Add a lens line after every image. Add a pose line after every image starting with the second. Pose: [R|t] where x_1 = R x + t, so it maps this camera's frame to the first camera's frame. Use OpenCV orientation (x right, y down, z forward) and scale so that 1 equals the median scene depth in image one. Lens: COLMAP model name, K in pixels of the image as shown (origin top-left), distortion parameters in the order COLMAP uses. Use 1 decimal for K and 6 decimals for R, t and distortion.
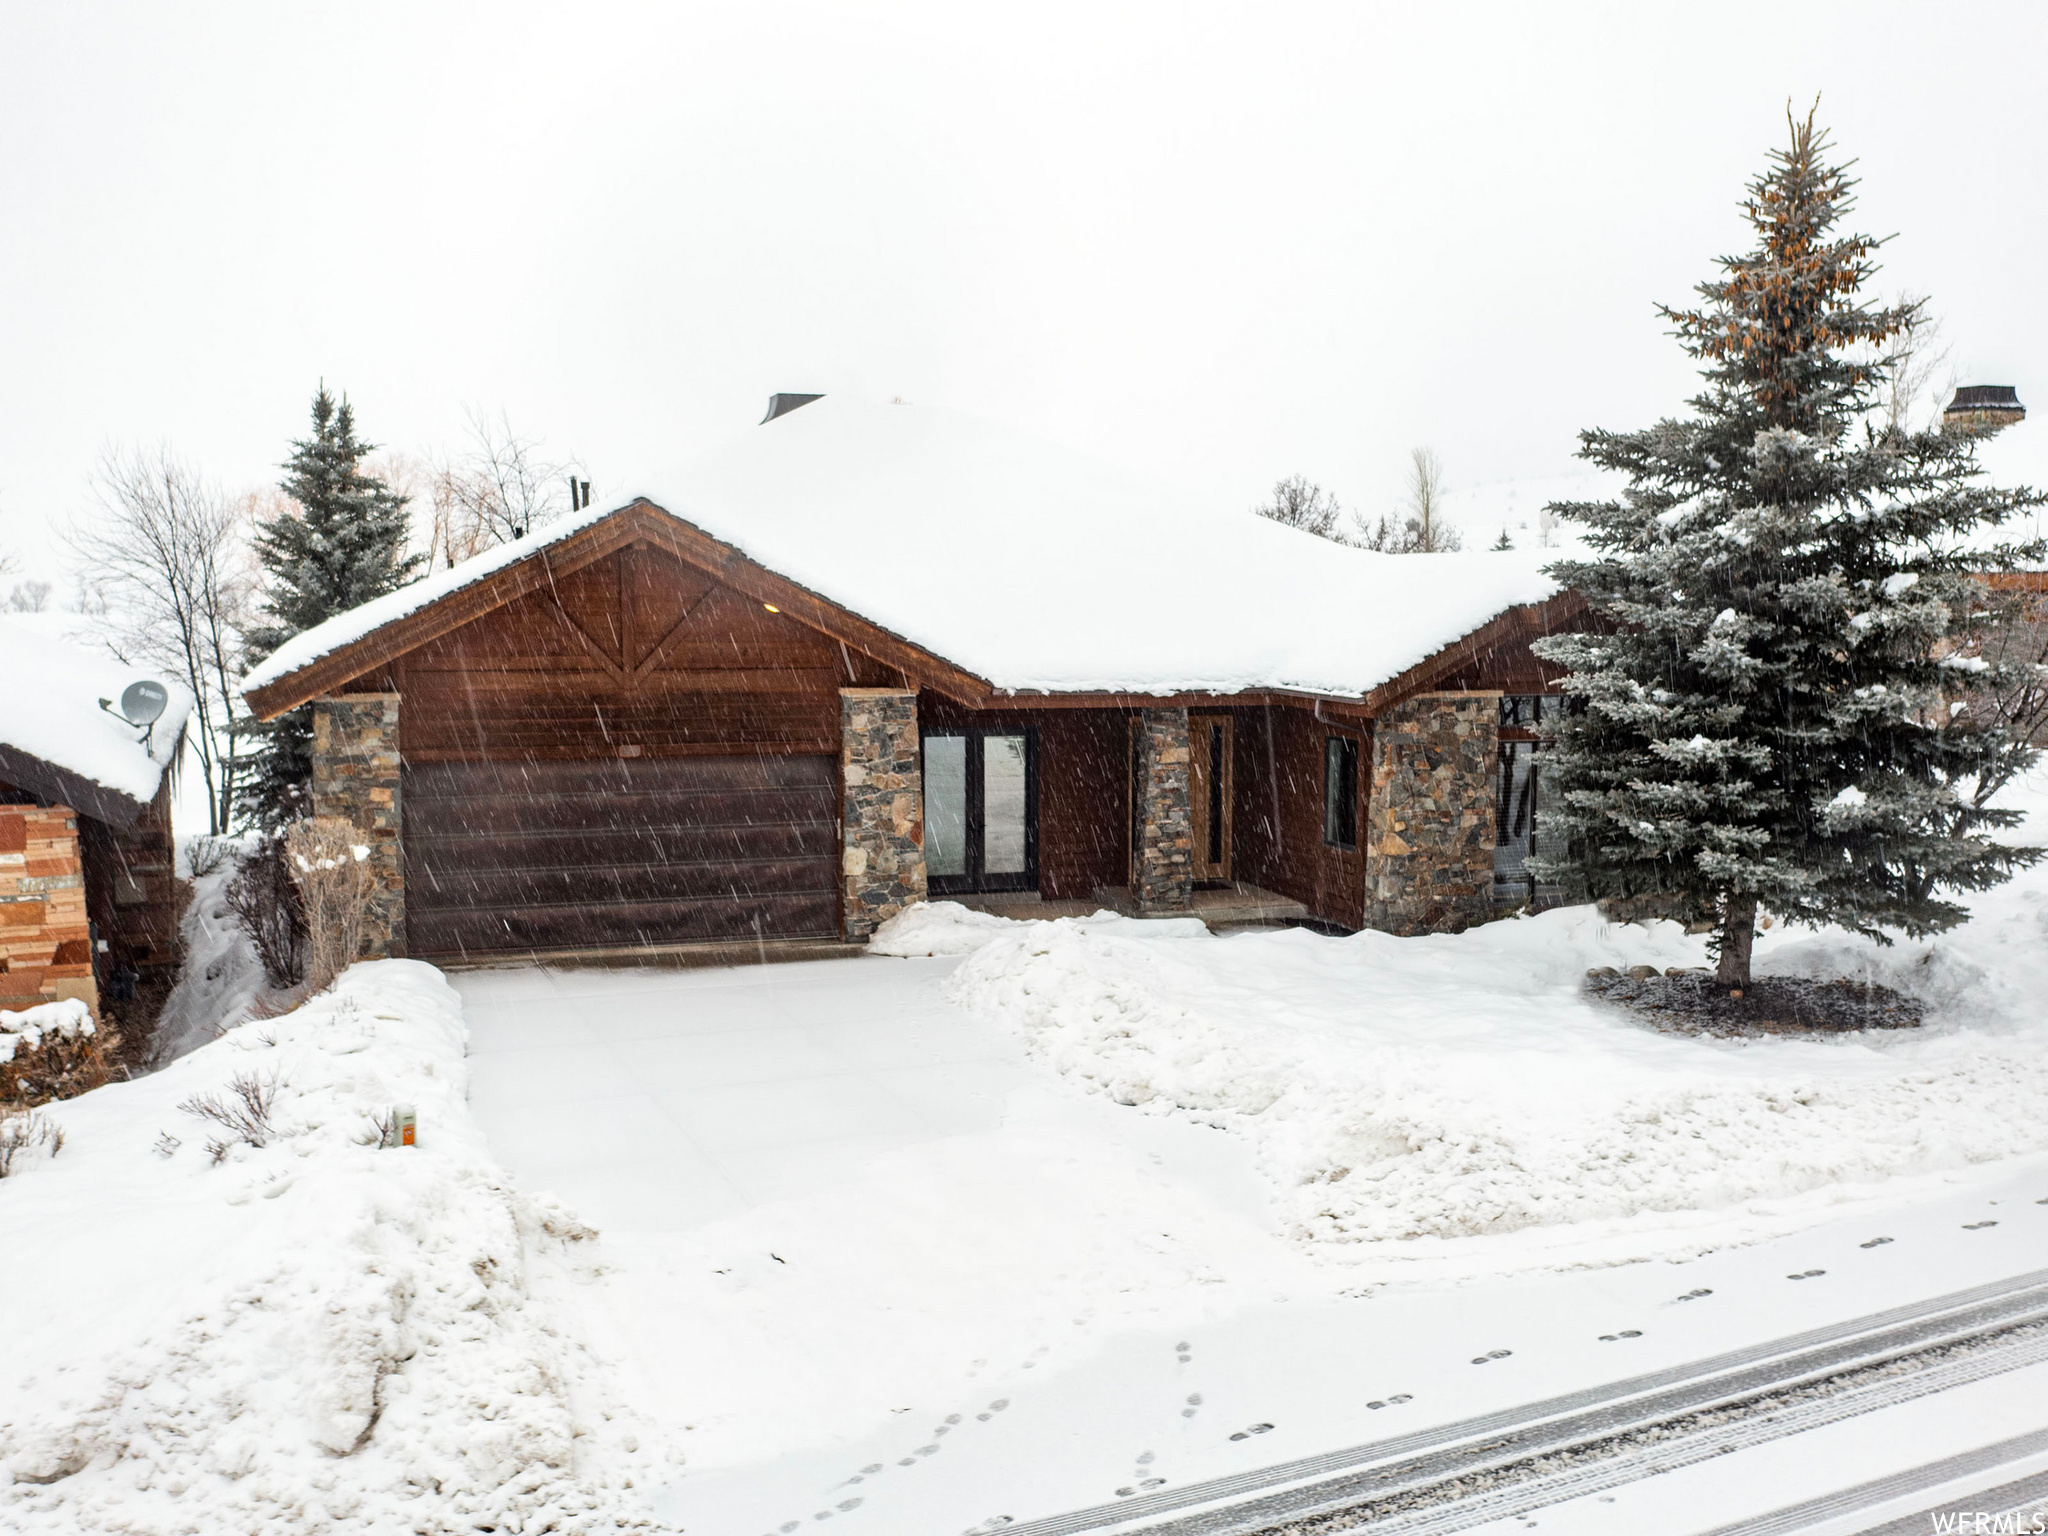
lens RADIAL K [[1715.3, 0, 955.2], [0, 1715.3, 737.2], [0, 0, 1]] dist [-0.022570, 0.004652]
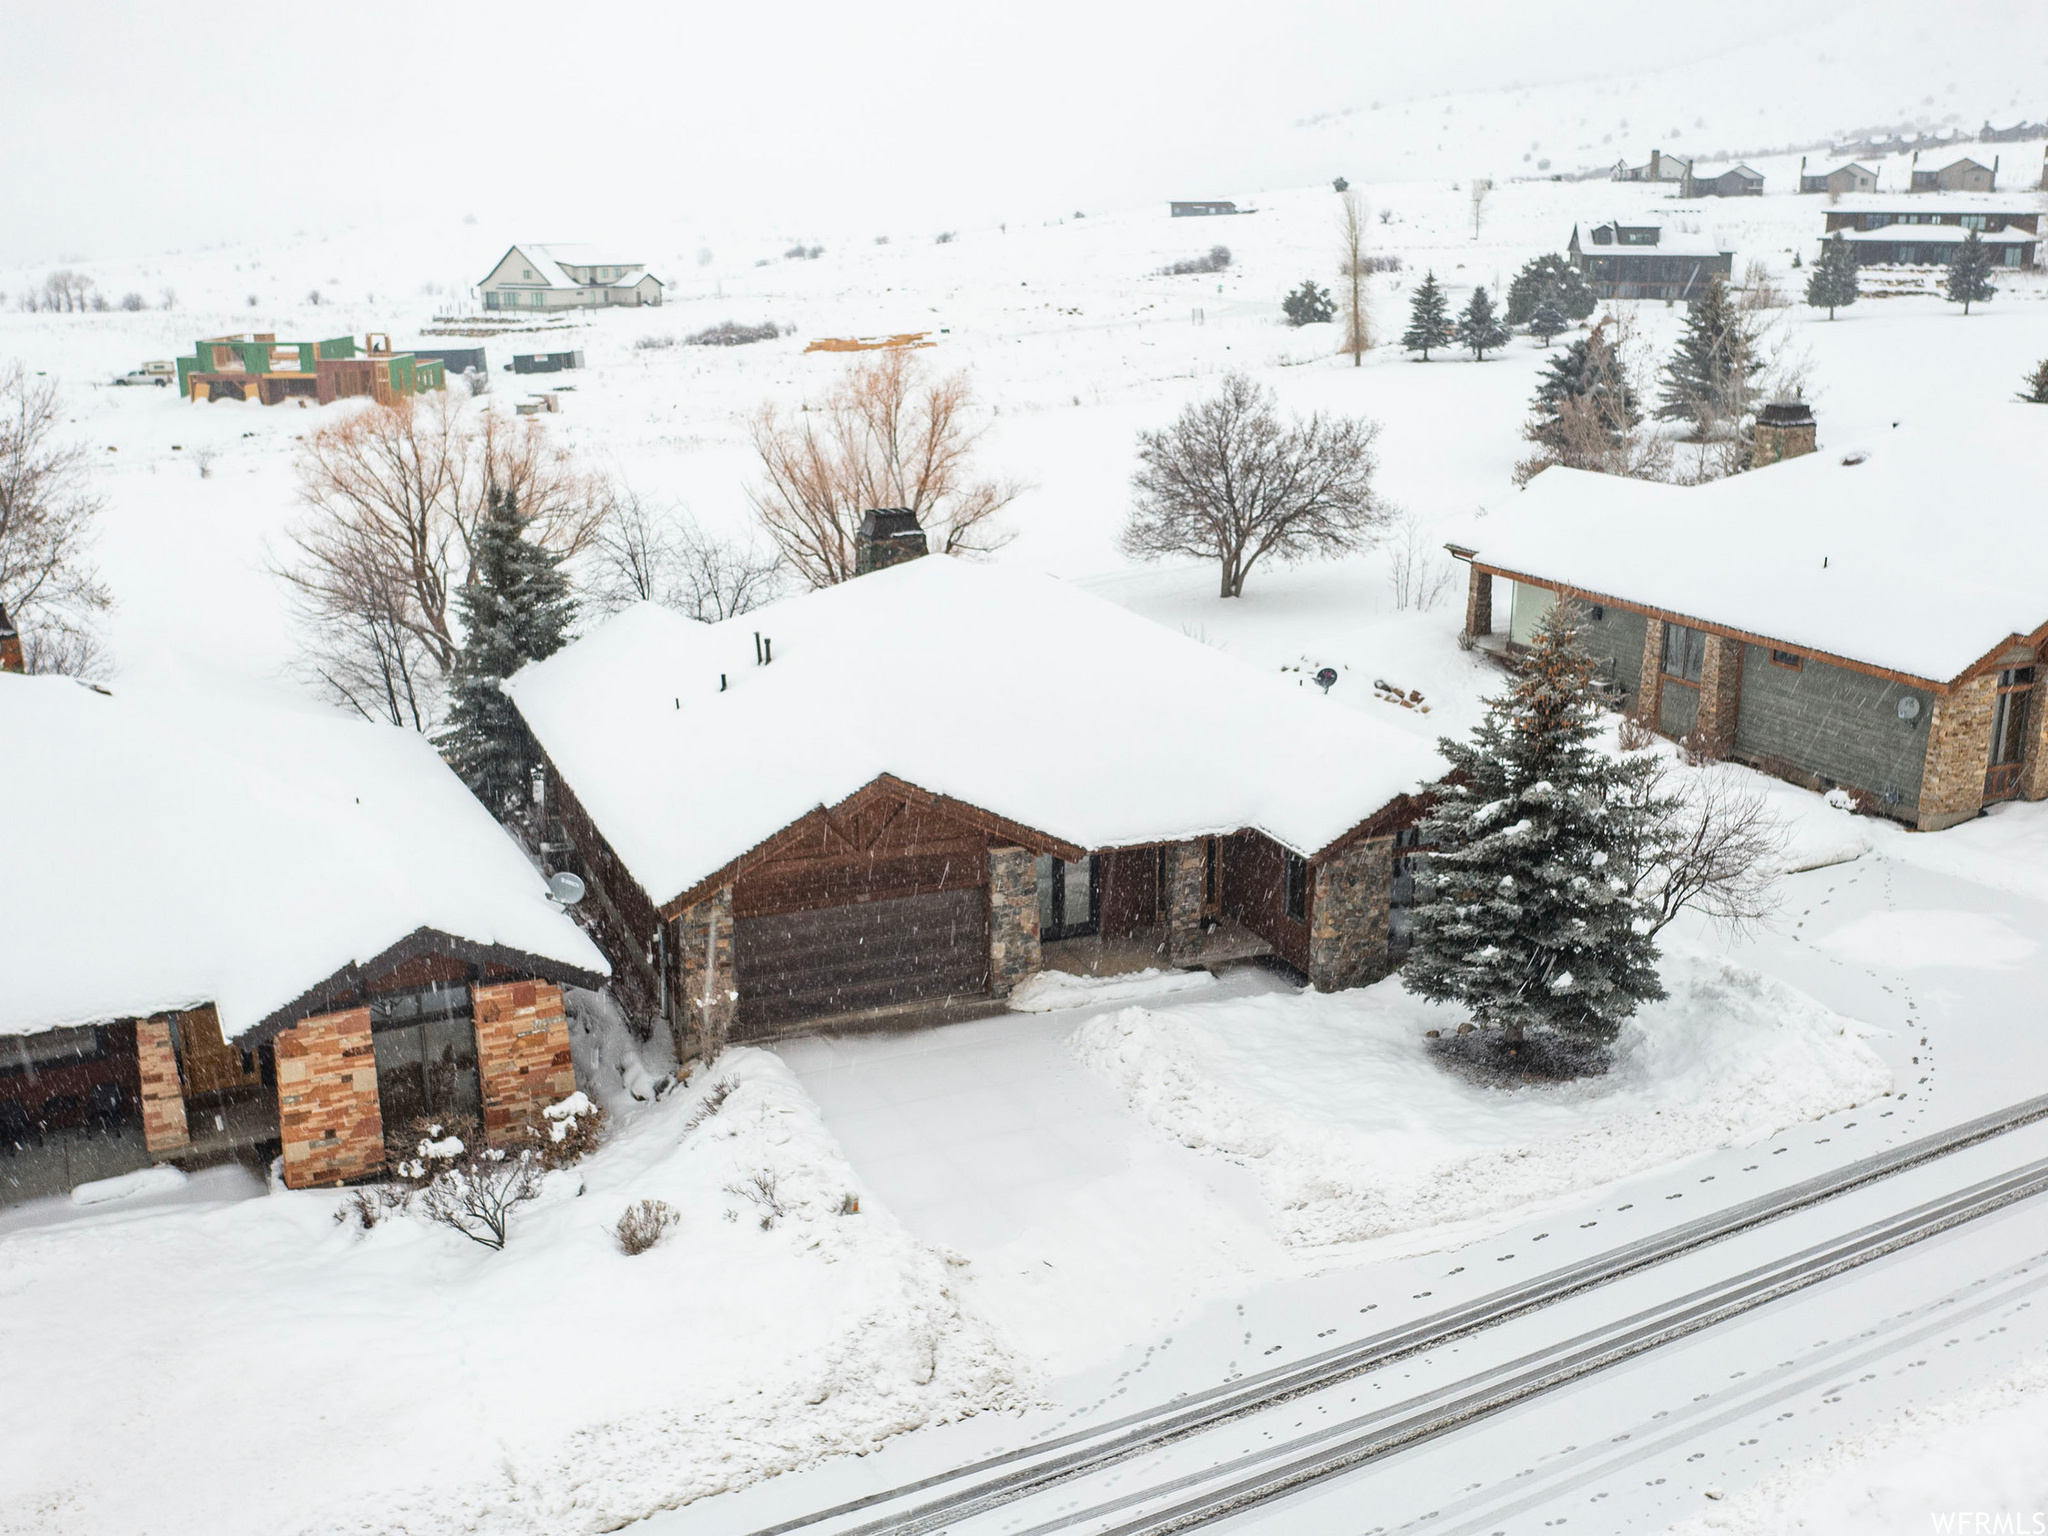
lens RADIAL K [[1684.8, 0, 1025.4], [0, 1684.8, 769.0], [0, 0, 1]] dist [-0.026784, -0.002965]
pose [[0.996717, -0.028303, 0.075859, -0.213027], [0.015281, 0.985833, 0.167034, -0.516141], [-0.079512, -0.165326, 0.983028, -0.759151]]
